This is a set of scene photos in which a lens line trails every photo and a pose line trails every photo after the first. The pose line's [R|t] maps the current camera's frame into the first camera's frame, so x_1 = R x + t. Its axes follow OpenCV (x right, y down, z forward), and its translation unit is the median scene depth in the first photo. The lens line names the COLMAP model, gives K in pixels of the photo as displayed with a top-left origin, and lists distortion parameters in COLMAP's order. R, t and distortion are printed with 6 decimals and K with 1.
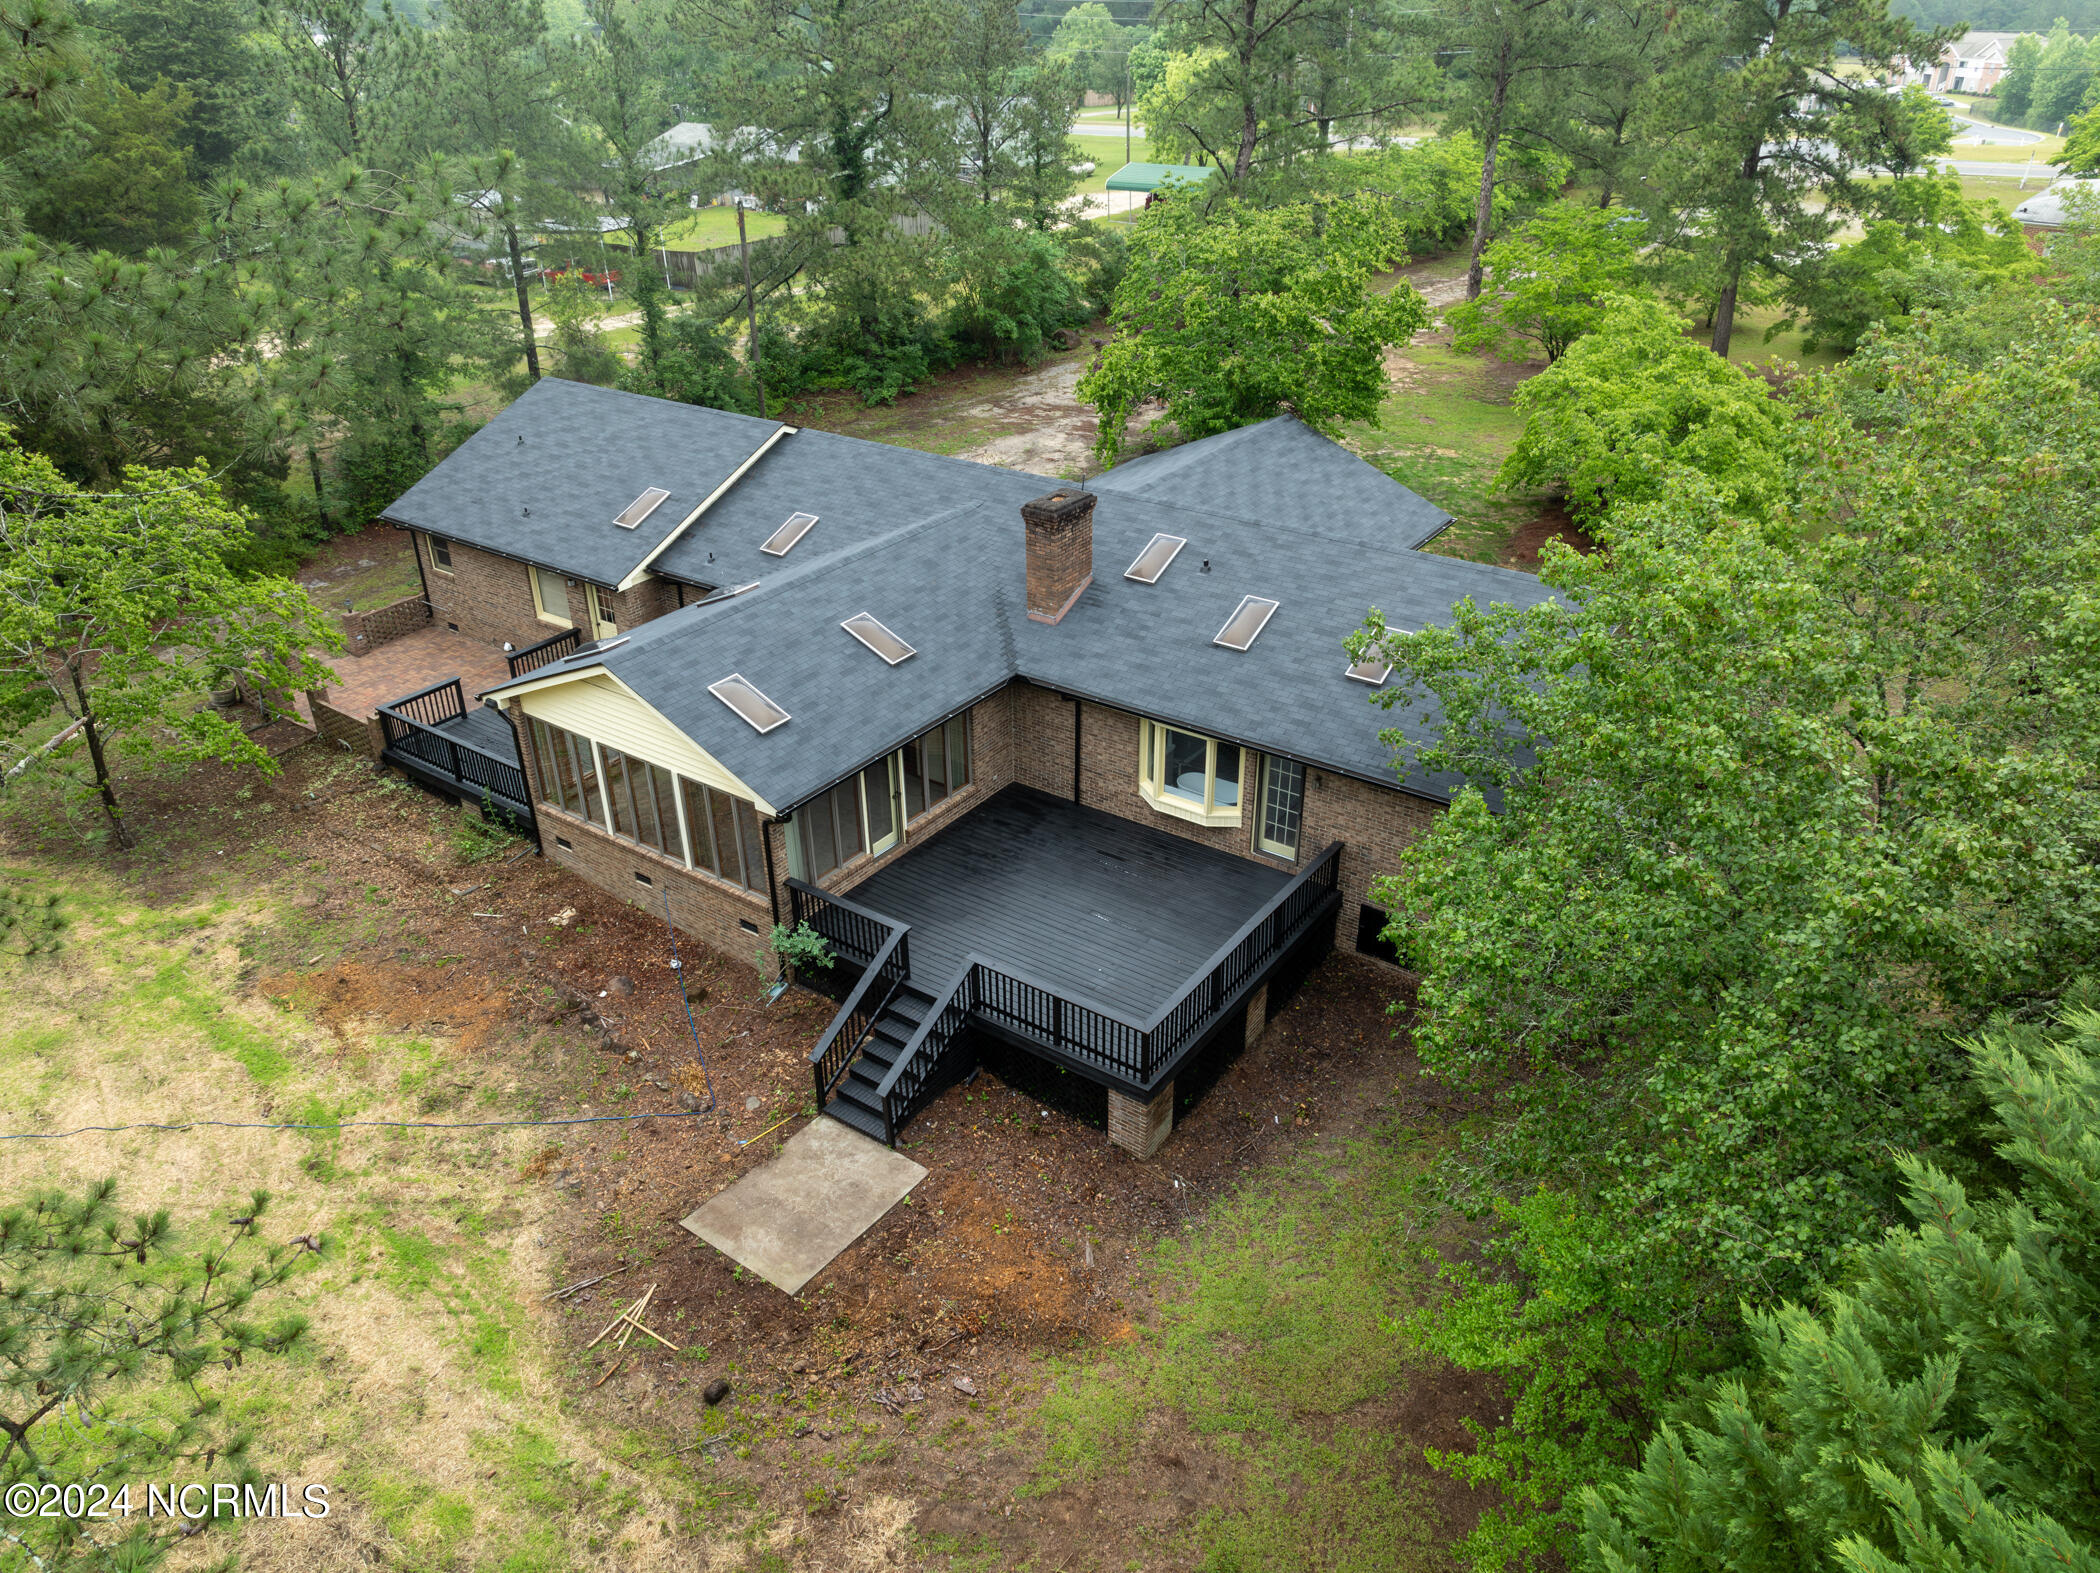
lens RADIAL K [[1477.7, 0, 1046.4], [0, 1477.7, 803.7], [0, 0, 1]] dist [-0.046883, 0.015849]
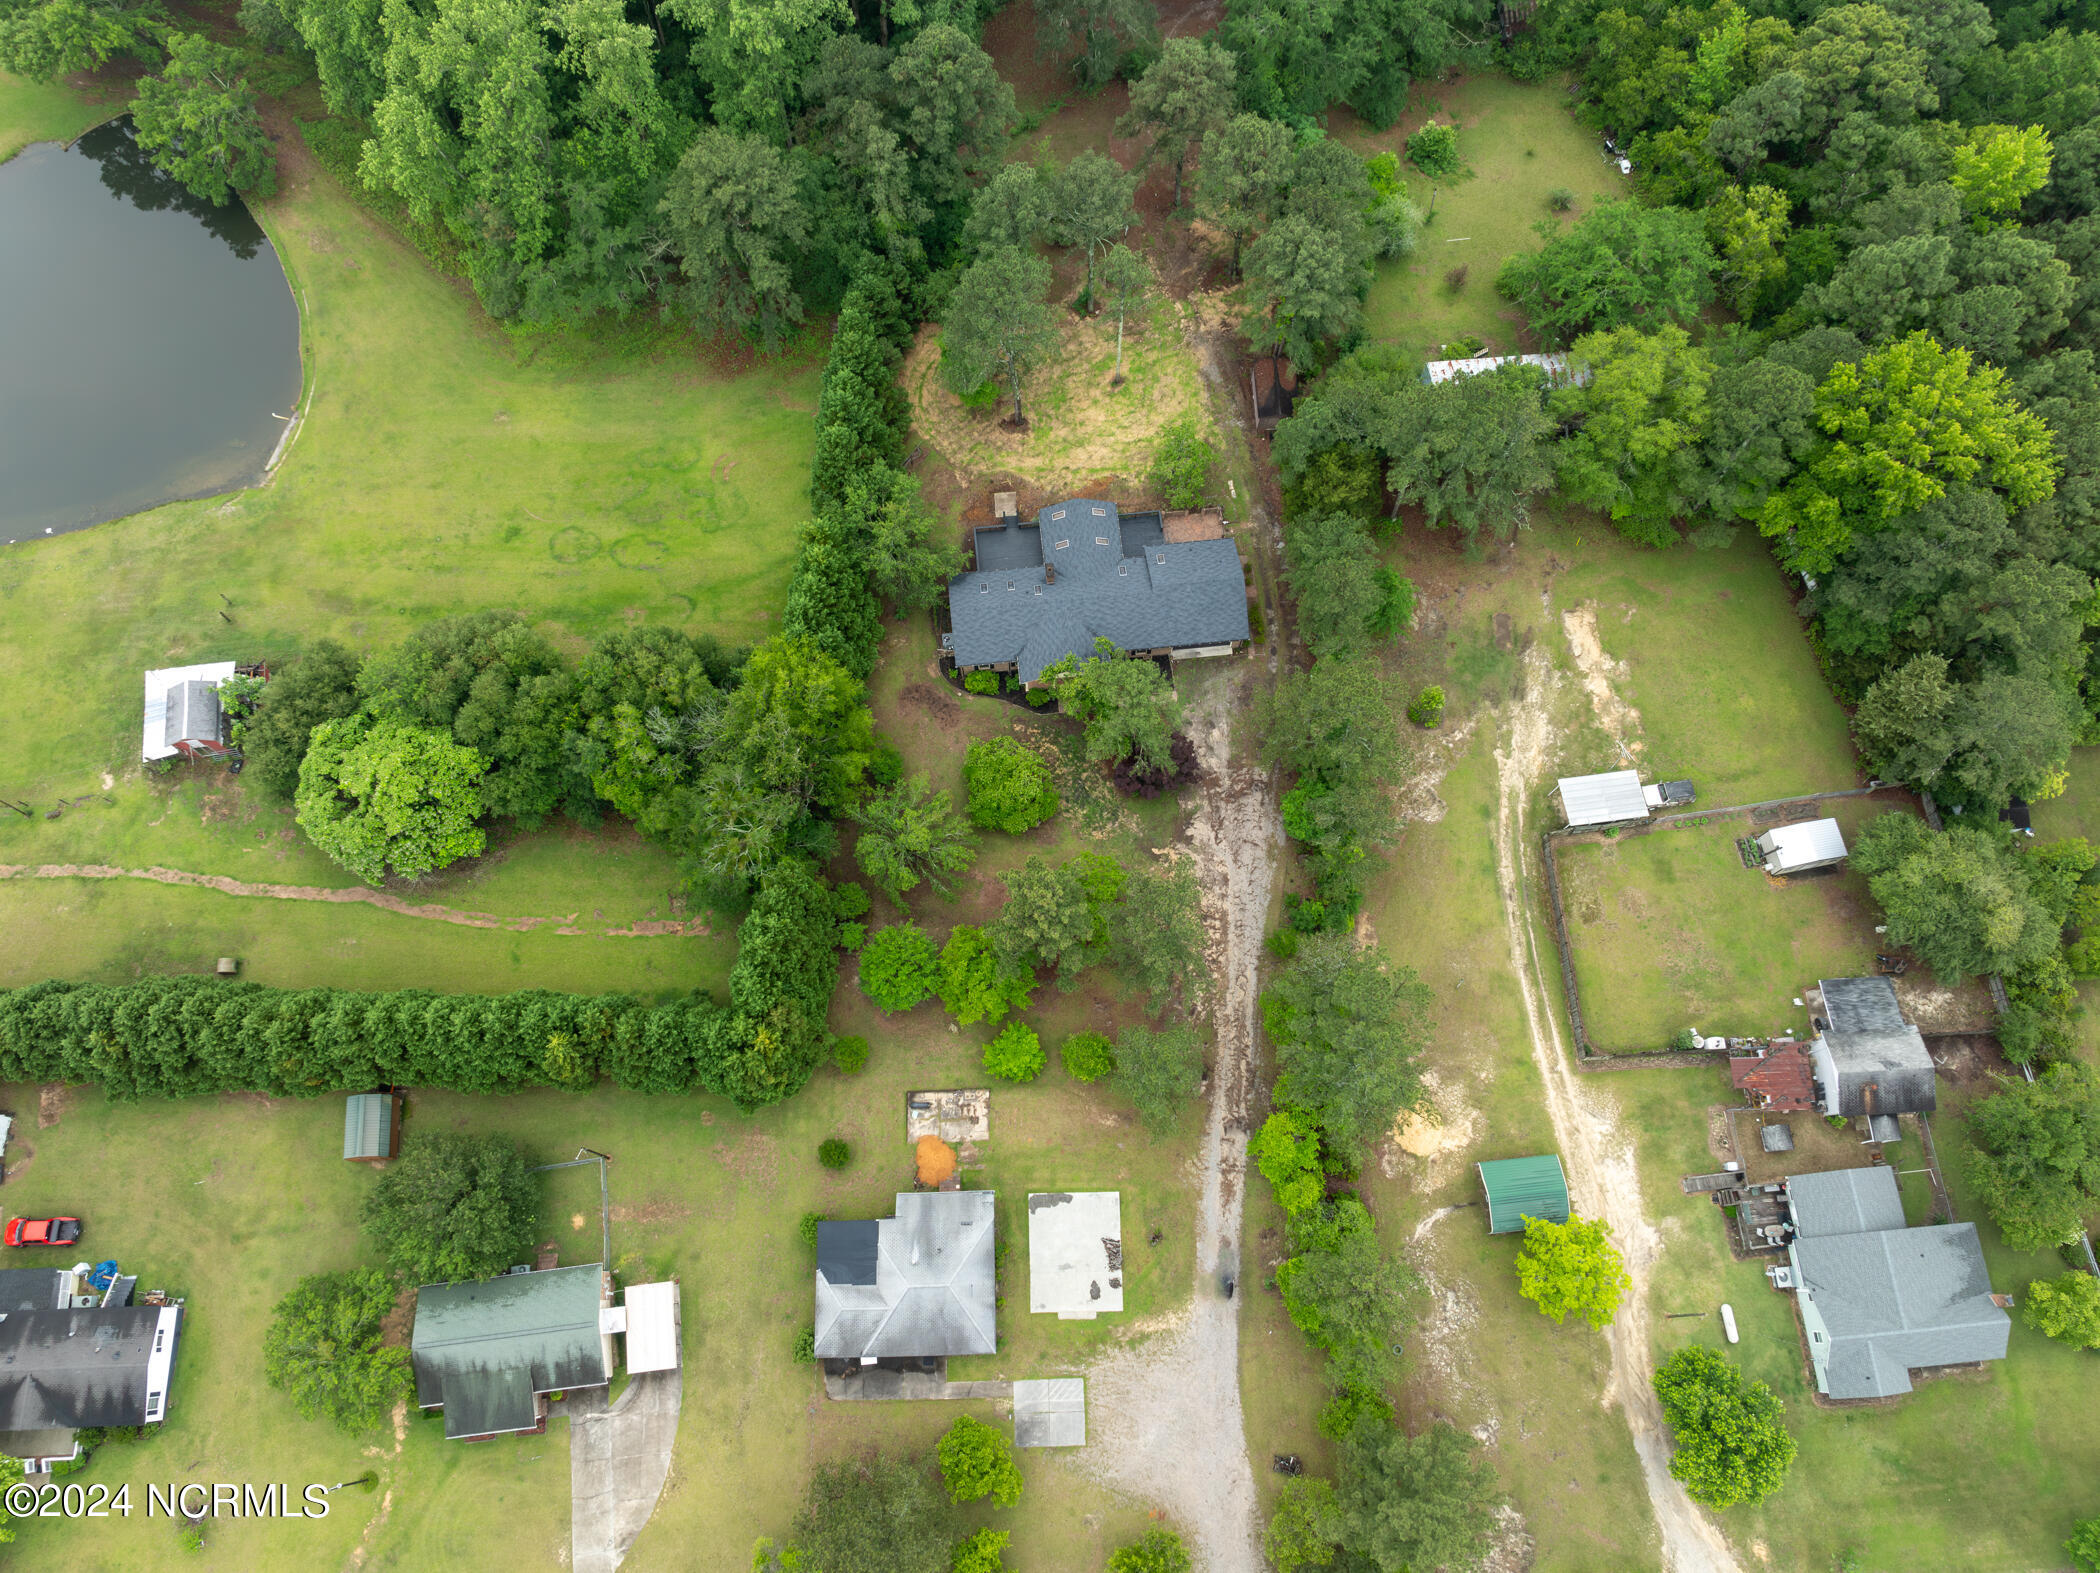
lens RADIAL K [[1477.7, 0, 1053.6], [0, 1477.7, 793.9], [0, 0, 1]] dist [-0.046883, 0.015849]
pose [[-0.751501, 0.629557, -0.197241, 1.794112], [-0.311974, -0.075684, 0.947071, -6.125180], [0.581307, 0.773260, 0.253282, 0.373234]]
